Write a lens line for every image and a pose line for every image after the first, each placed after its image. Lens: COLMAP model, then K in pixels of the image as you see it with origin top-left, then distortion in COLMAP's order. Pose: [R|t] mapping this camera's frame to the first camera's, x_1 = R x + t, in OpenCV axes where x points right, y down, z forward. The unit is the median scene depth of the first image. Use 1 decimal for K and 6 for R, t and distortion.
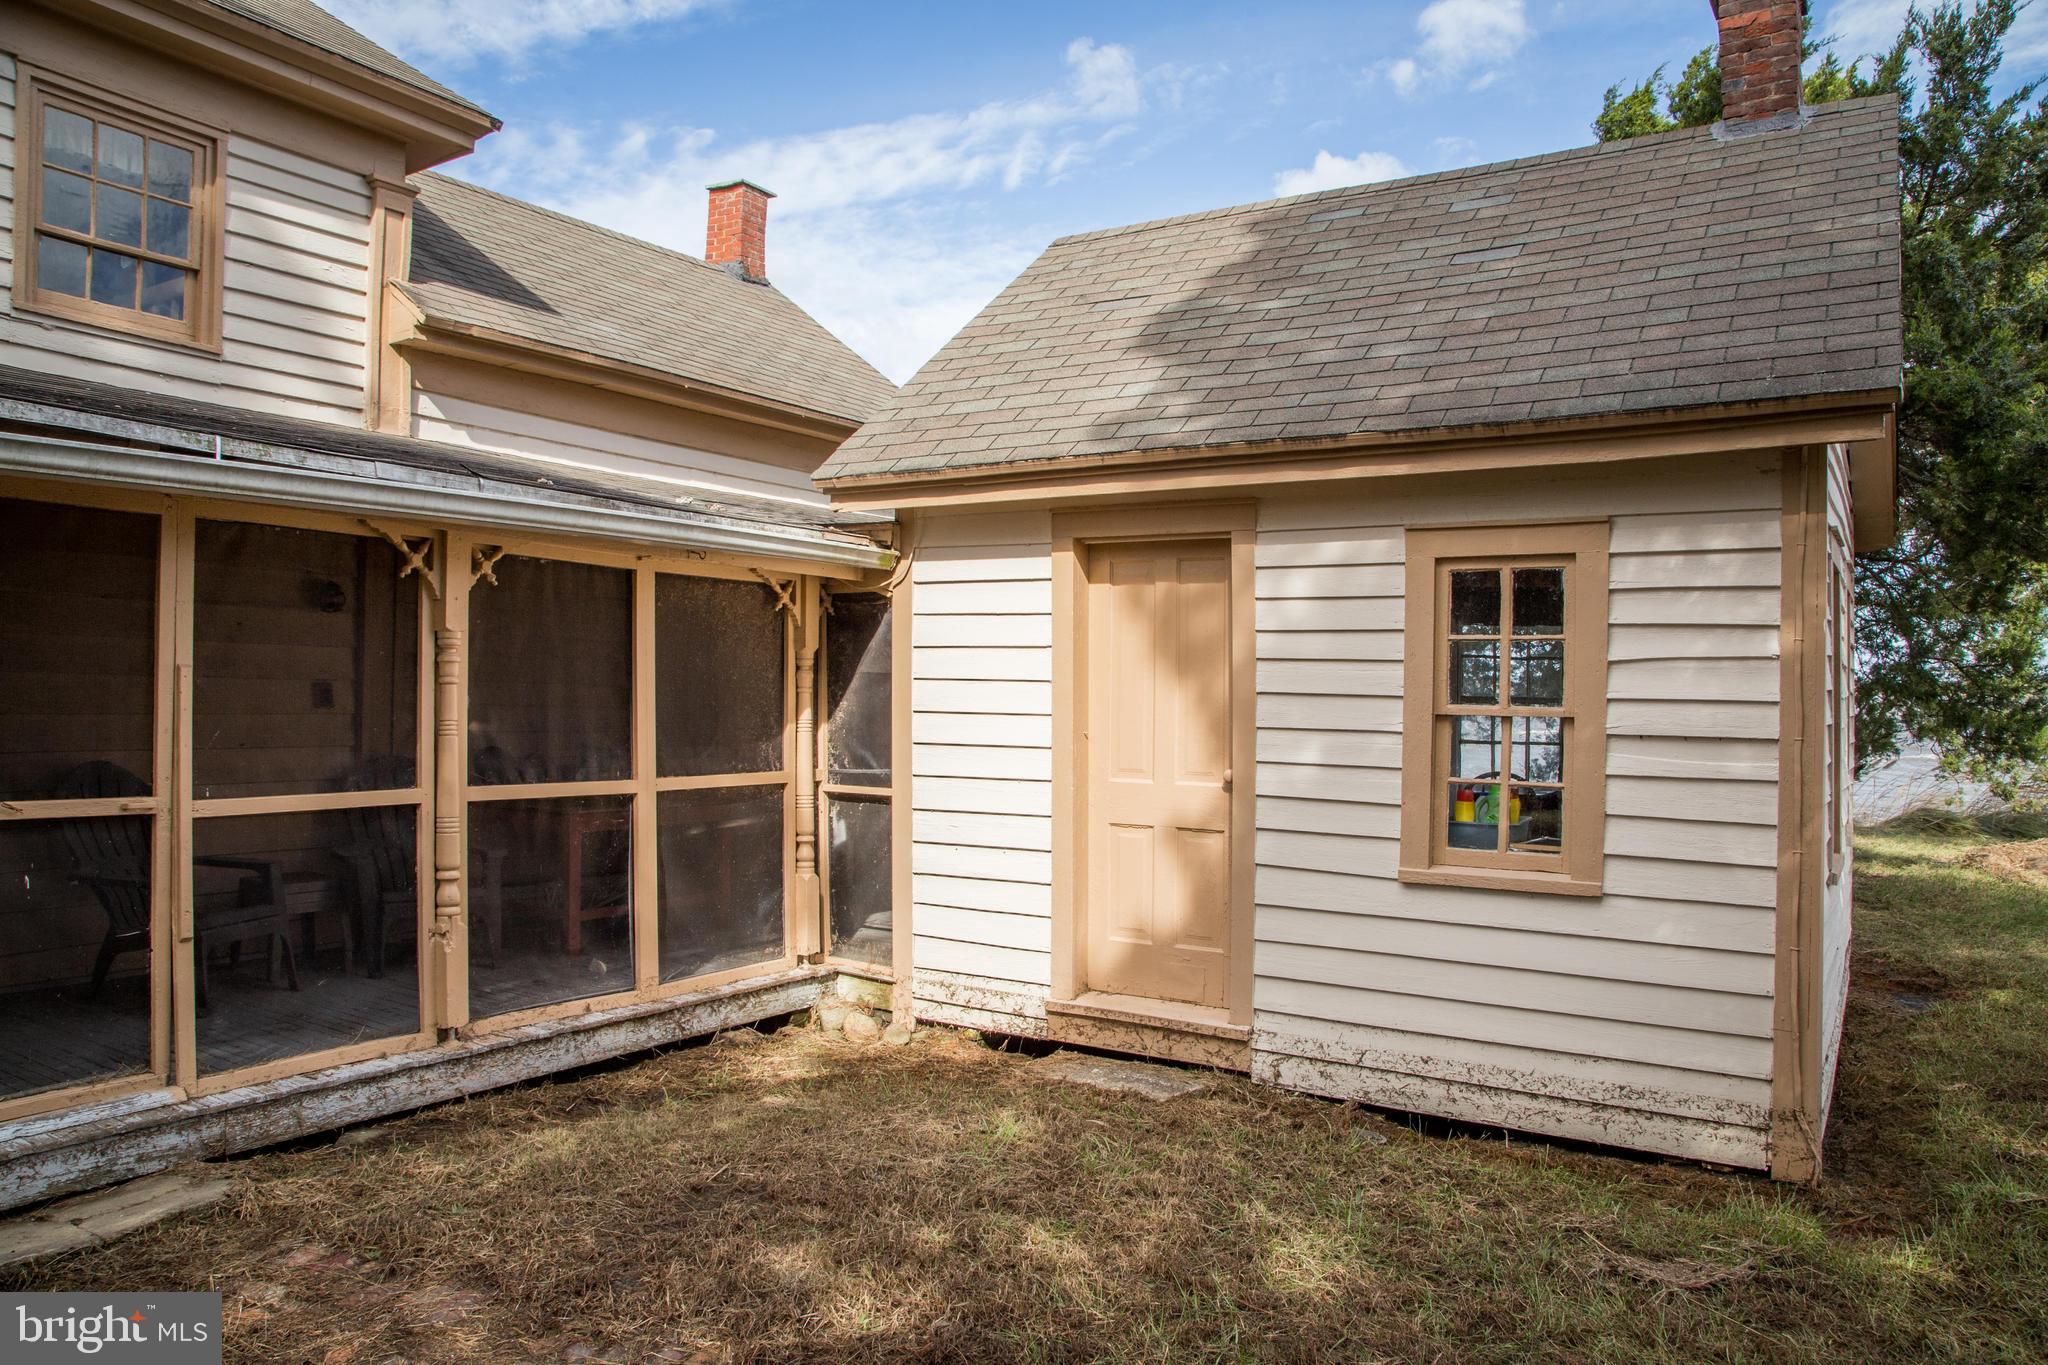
lens RADIAL K [[1445.0, 0, 1024.0], [0, 1445.0, 682.5], [0, 0, 1]] dist [-0.027243, 0.003732]
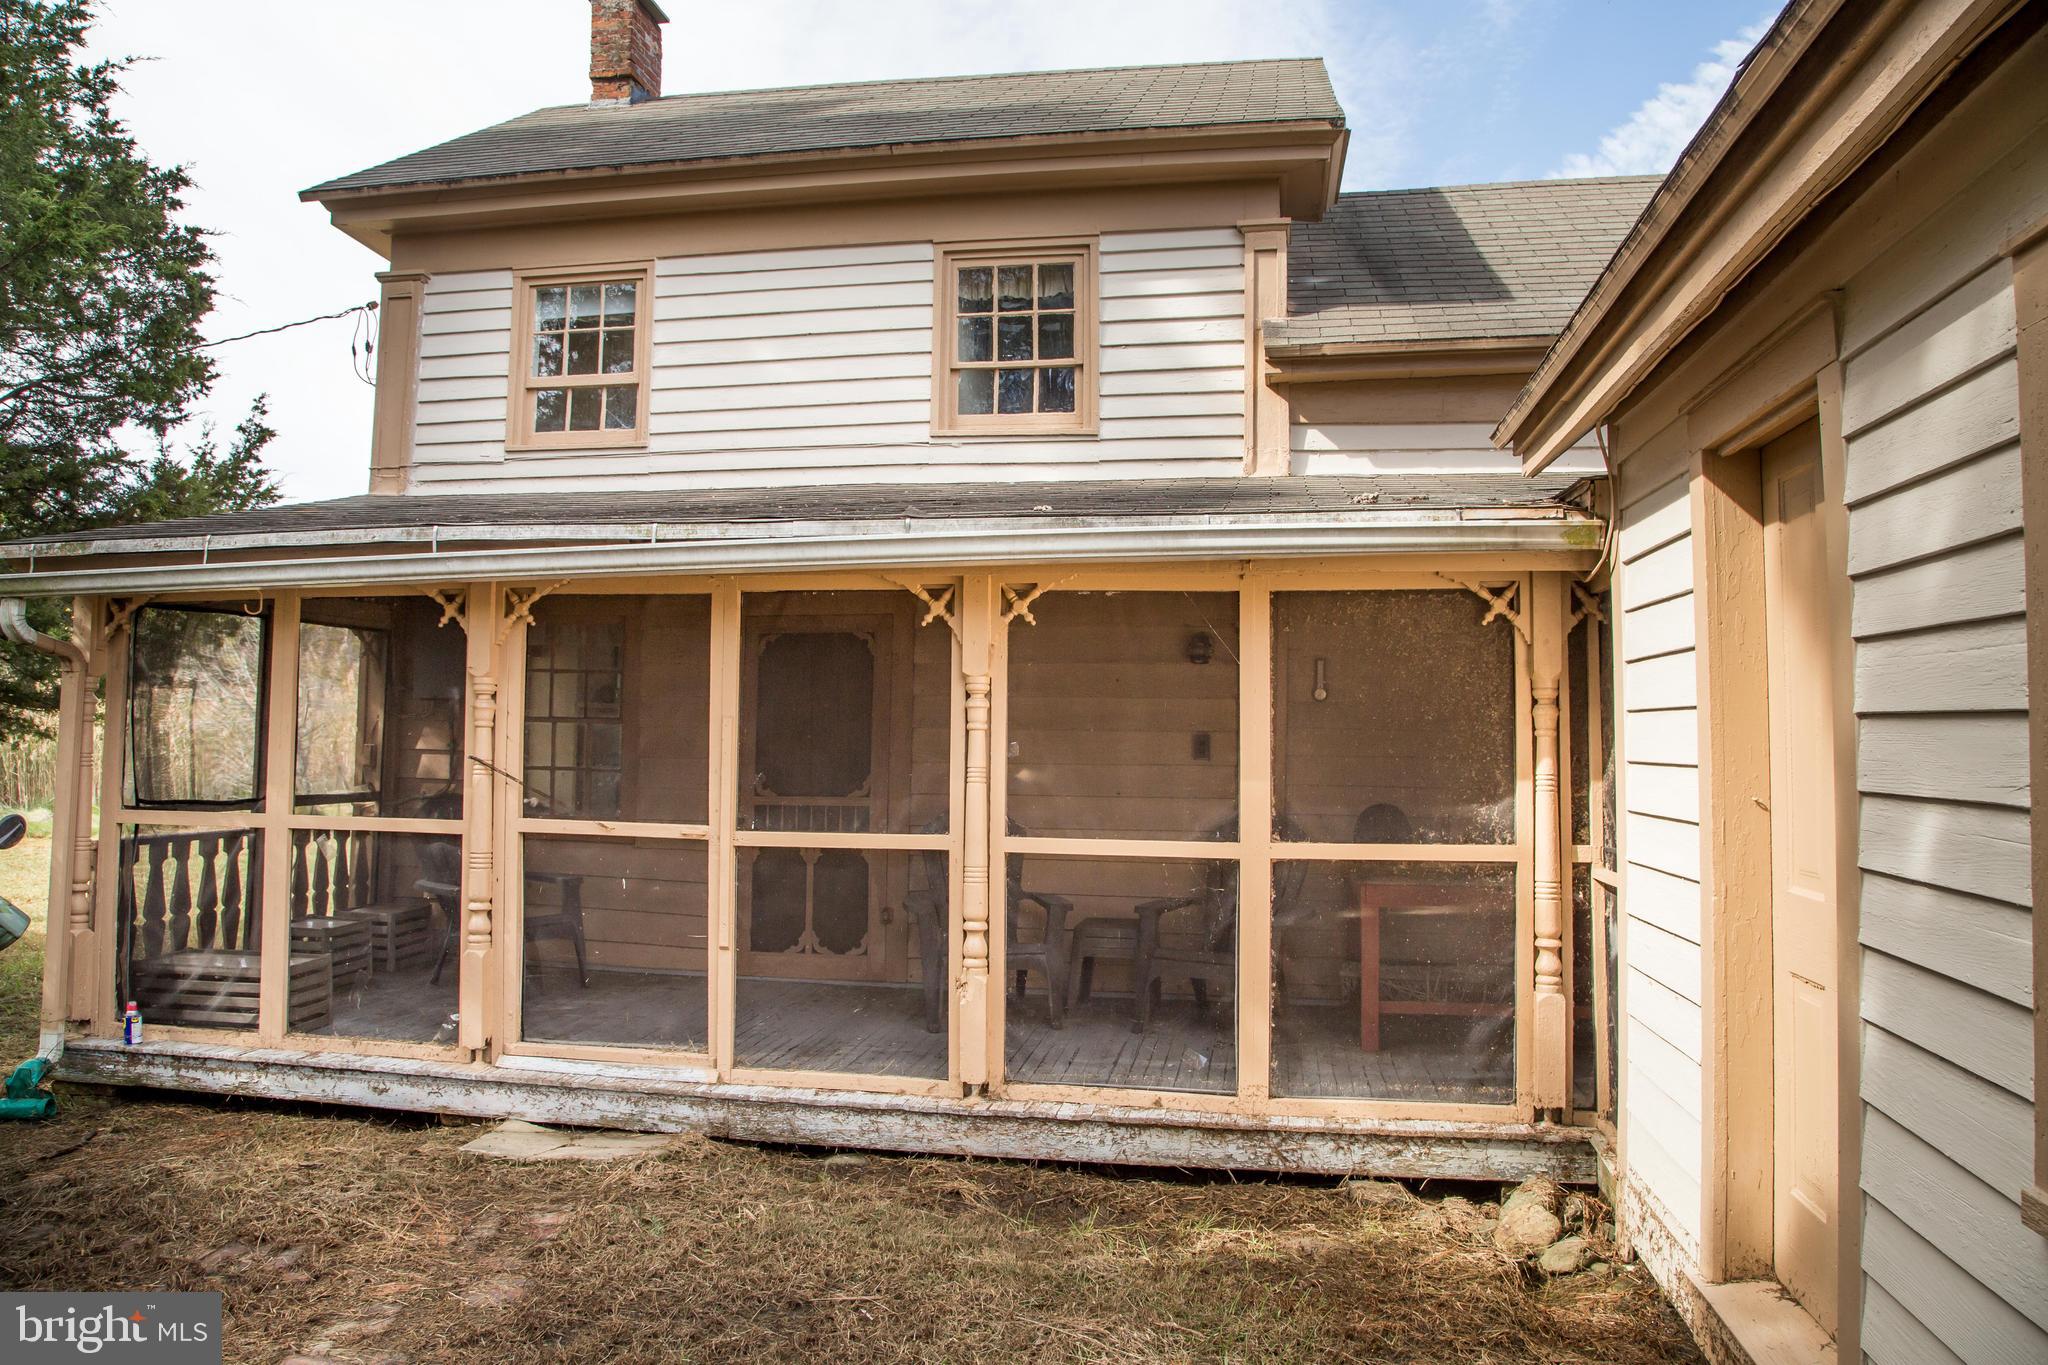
lens RADIAL K [[1395.4, 0, 1027.8], [0, 1395.4, 709.3], [0, 0, 1]] dist [-0.103748, 0.000095]
pose [[0.390874, -0.029416, -0.919974, 0.468185], [0.008337, 0.999561, -0.028419, 0.013296], [0.920406, 0.003439, 0.390948, 0.640566]]
